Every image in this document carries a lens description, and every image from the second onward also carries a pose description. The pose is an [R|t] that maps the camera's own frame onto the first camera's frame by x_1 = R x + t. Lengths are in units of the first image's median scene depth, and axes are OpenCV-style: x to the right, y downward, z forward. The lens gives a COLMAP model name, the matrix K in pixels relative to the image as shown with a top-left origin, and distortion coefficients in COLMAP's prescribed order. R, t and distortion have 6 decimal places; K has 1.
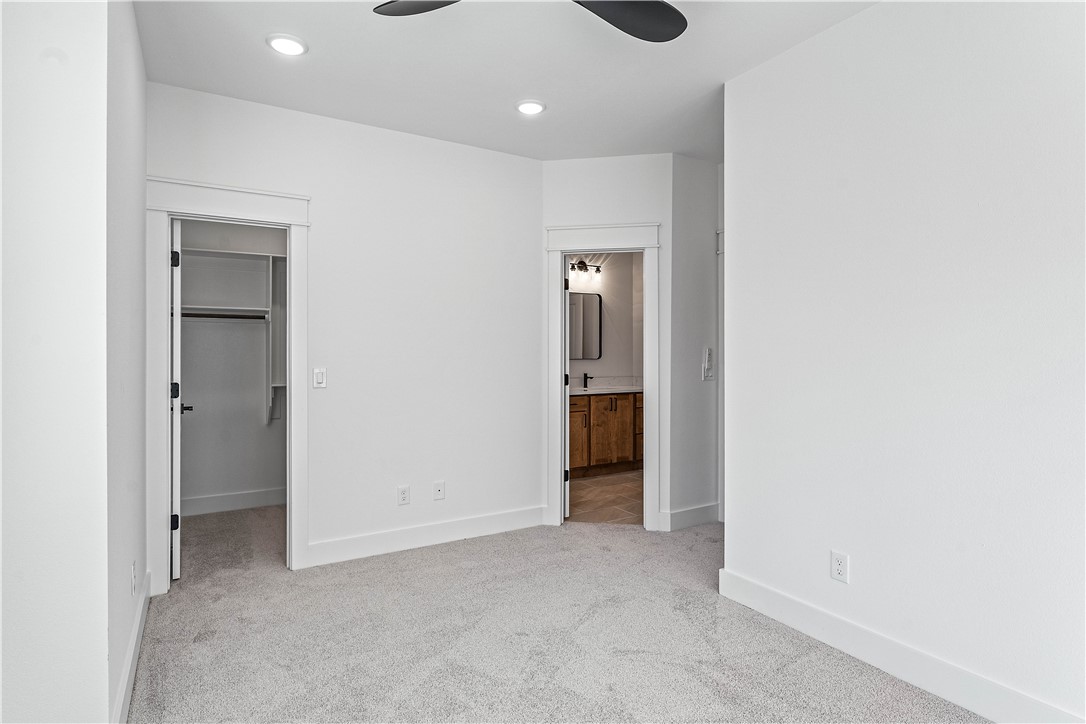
lens RADIAL K [[583.8, 0, 543.9], [0, 583.8, 358.6], [0, 0, 1]] dist [-0.002003, -0.000953]
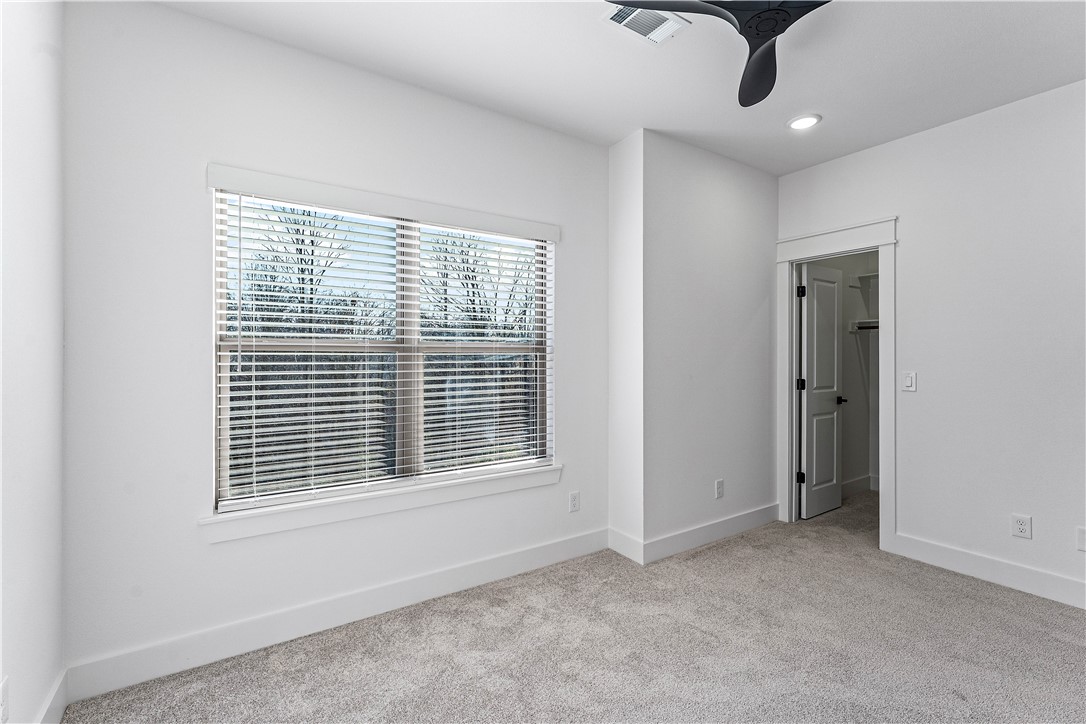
lens RADIAL K [[474.1, 0, 515.0], [0, 474.1, 355.2], [0, 0, 1]] dist [-0.003161, -0.000771]
pose [[0.019338, 0.003002, -0.999808, 0.484296], [-0.028321, 0.999596, 0.002454, 0.002388], [0.999412, 0.028268, 0.019415, 0.267419]]
